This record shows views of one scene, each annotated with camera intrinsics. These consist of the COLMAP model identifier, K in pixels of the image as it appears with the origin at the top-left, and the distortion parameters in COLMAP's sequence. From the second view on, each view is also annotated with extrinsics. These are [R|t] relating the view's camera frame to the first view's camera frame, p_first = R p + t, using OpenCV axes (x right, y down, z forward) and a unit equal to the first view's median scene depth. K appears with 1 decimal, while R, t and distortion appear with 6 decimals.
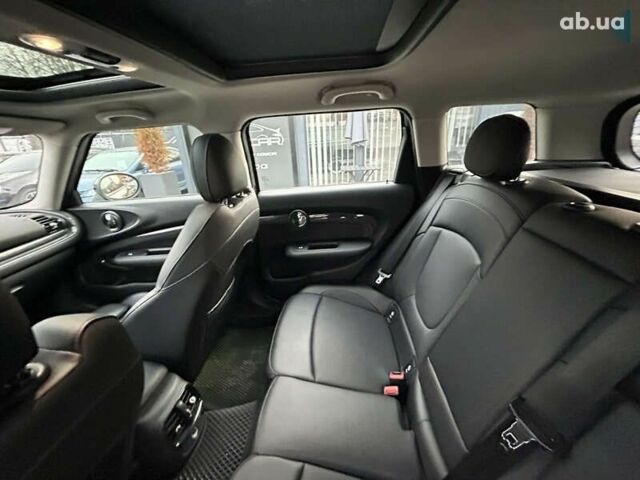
lens RADIAL K [[254.6, 0, 320.0], [0, 254.6, 241.9], [0, 0, 1]] dist [-0.001603, -0.000350]
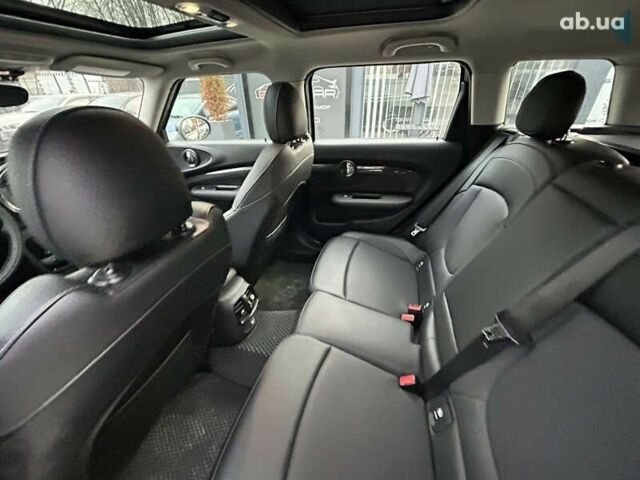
lens RADIAL K [[256.2, 0, 320.0], [0, 256.2, 240.0], [0, 0, 1]] dist [0.006258, -0.003795]
pose [[0.980826, 0.126122, -0.148575, 0.005330], [-0.104662, 0.983977, 0.144343, 0.071998], [0.164400, -0.126025, 0.978310, -0.154912]]
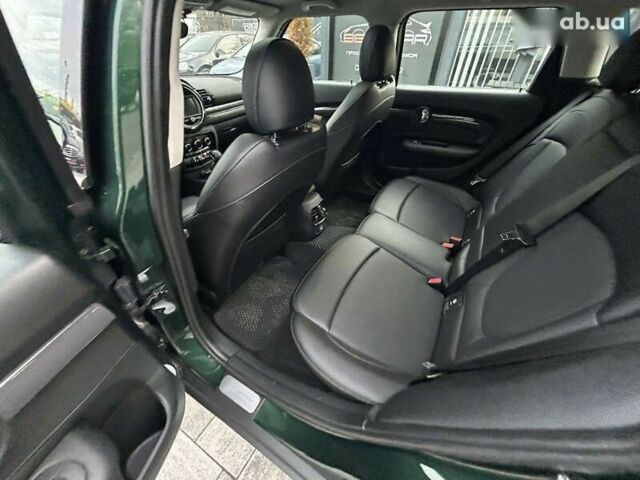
lens RADIAL K [[258.1, 0, 318.7], [0, 258.1, 241.6], [0, 0, 1]] dist [0.000919, 0.000083]
pose [[0.894448, 0.324074, -0.308121, 0.053045], [-0.223194, 0.920621, 0.320376, 0.197867], [0.387488, -0.217789, 0.895779, -0.447218]]
